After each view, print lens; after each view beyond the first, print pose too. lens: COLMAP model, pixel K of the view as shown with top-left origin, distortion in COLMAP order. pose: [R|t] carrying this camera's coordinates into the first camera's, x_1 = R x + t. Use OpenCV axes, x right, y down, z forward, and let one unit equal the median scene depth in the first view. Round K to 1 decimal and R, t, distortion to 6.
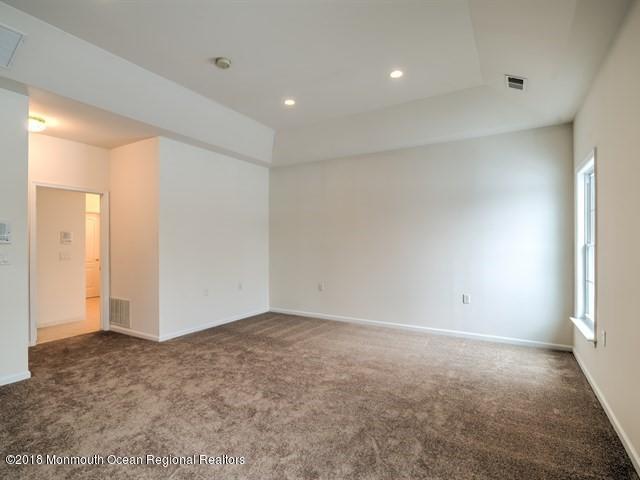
lens RADIAL K [[314.9, 0, 320.3], [0, 314.9, 250.8], [0, 0, 1]] dist [-0.001998, -0.001069]
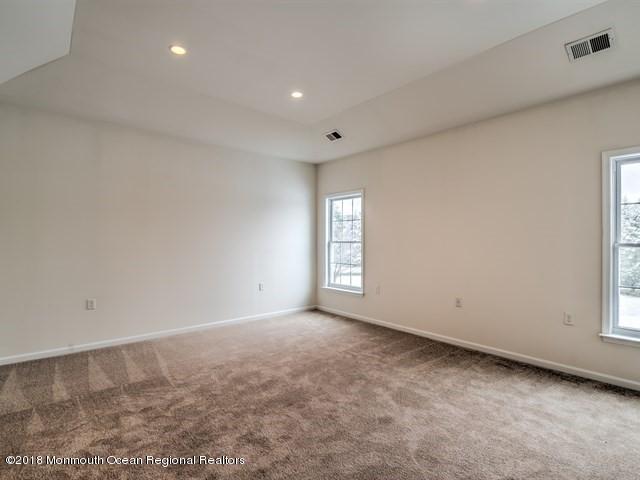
lens RADIAL K [[326.6, 0, 320.0], [0, 326.6, 240.0], [0, 0, 1]] dist [0.004529, -0.000219]
pose [[0.316533, 0.006191, 0.948561, -0.662828], [0.009625, 0.999906, -0.009737, -0.008144], [-0.948533, 0.012212, 0.316444, 0.408993]]
